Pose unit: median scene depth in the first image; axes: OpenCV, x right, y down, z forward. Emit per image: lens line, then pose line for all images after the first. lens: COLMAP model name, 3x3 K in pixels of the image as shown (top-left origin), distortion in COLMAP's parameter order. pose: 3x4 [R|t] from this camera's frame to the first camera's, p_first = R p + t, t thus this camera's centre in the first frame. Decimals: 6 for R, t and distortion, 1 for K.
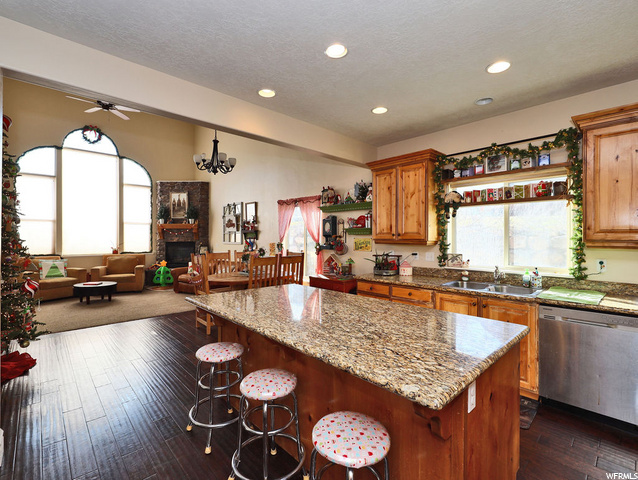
lens RADIAL K [[293.4, 0, 340.2], [0, 293.4, 237.1], [0, 0, 1]] dist [-0.002617, -0.000253]
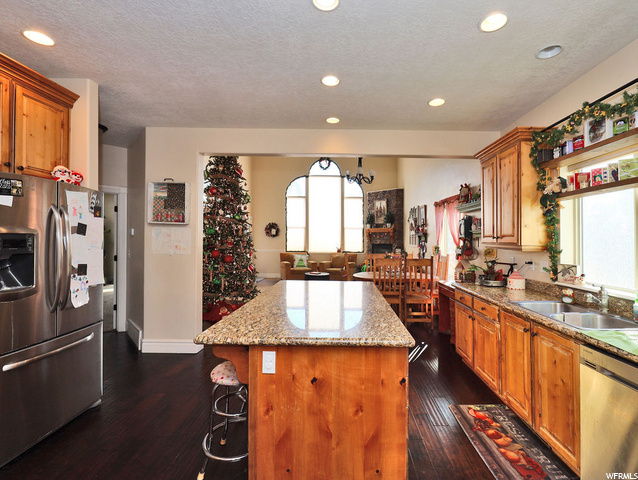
lens RADIAL K [[309.9, 0, 340.1], [0, 309.9, 242.6], [0, 0, 1]] dist [0.002192, 0.000405]
pose [[0.717107, 0.011196, -0.696874, 0.205716], [-0.005369, 0.999930, 0.010541, -0.000413], [0.696943, -0.003817, 0.717117, 0.029682]]
